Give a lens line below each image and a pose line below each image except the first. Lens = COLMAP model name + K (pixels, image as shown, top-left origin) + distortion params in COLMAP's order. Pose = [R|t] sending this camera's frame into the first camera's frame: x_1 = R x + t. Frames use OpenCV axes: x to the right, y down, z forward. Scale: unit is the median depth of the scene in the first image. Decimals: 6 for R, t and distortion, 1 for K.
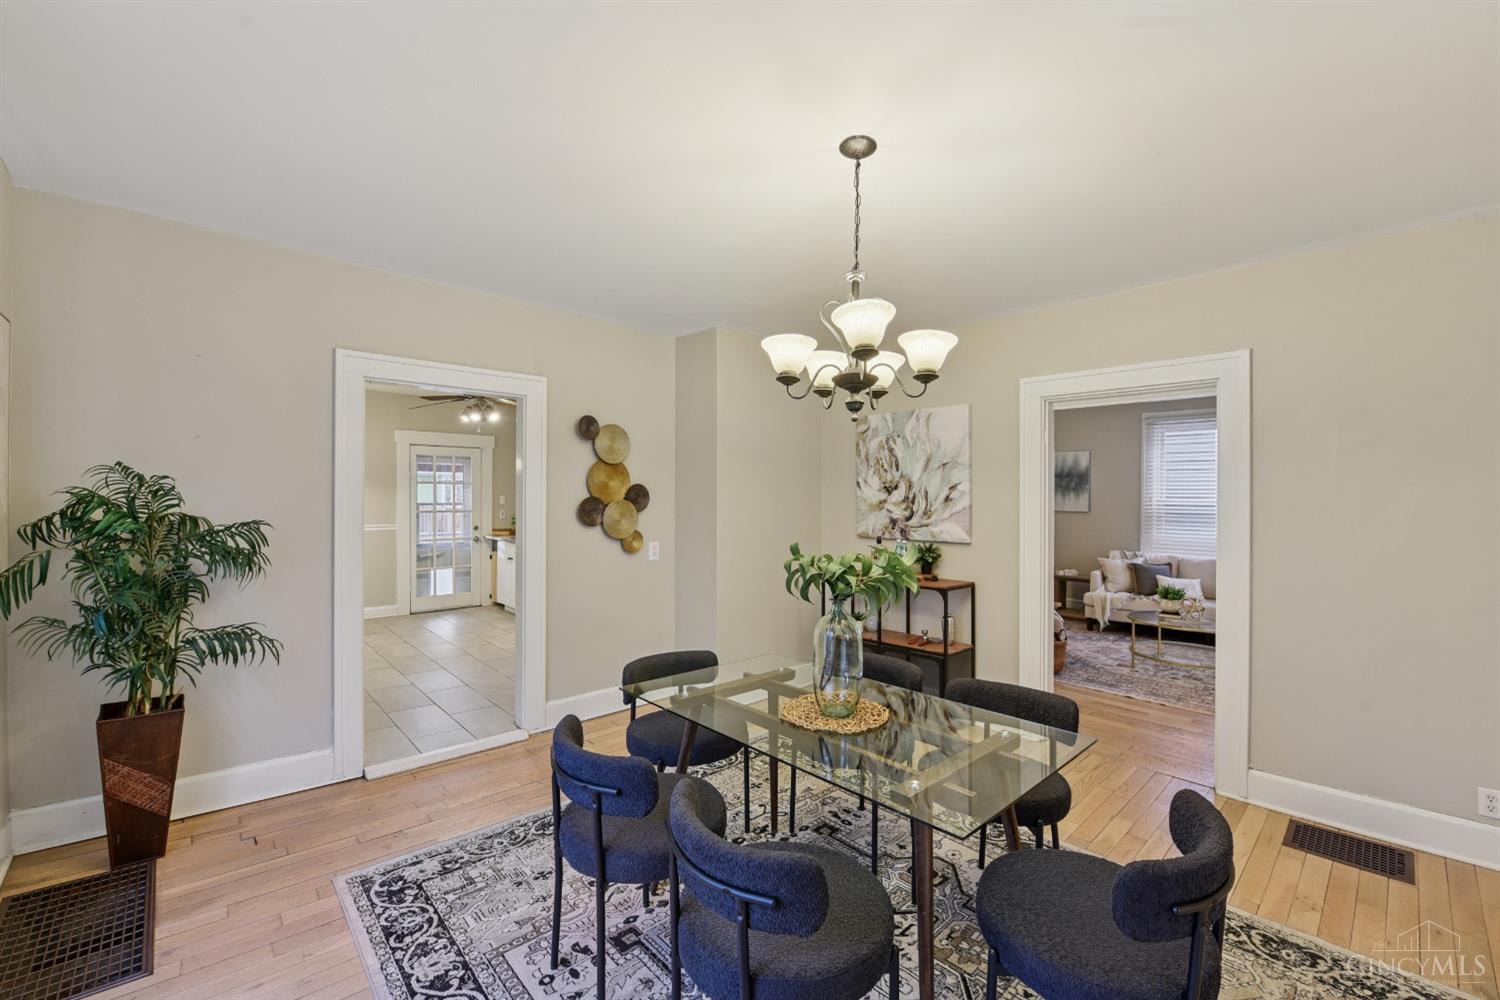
lens RADIAL K [[597.8, 0, 757.3], [0, 597.8, 506.1], [0, 0, 1]] dist [-0.025894, -0.000334]
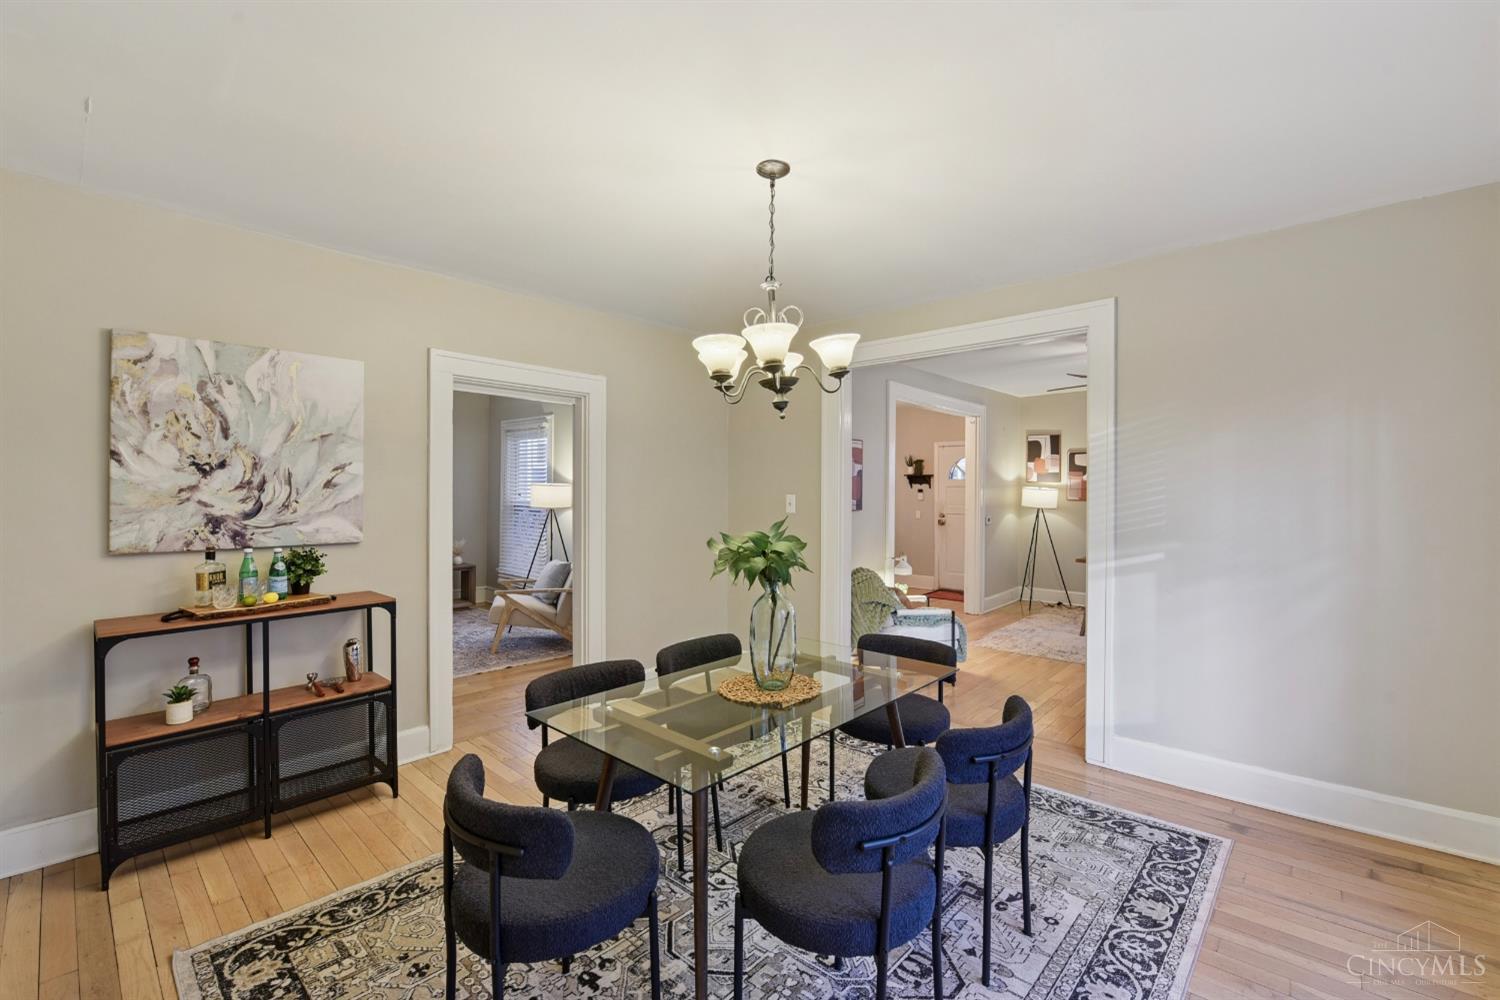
lens RADIAL K [[660.3, 0, 754.8], [0, 660.3, 482.7], [0, 0, 1]] dist [-0.015694, 0.000512]
pose [[-0.080460, 0.000290, 0.996758, -0.500052], [0.004925, 0.999988, 0.000106, -0.011179], [-0.996746, 0.004917, -0.080460, 0.531753]]
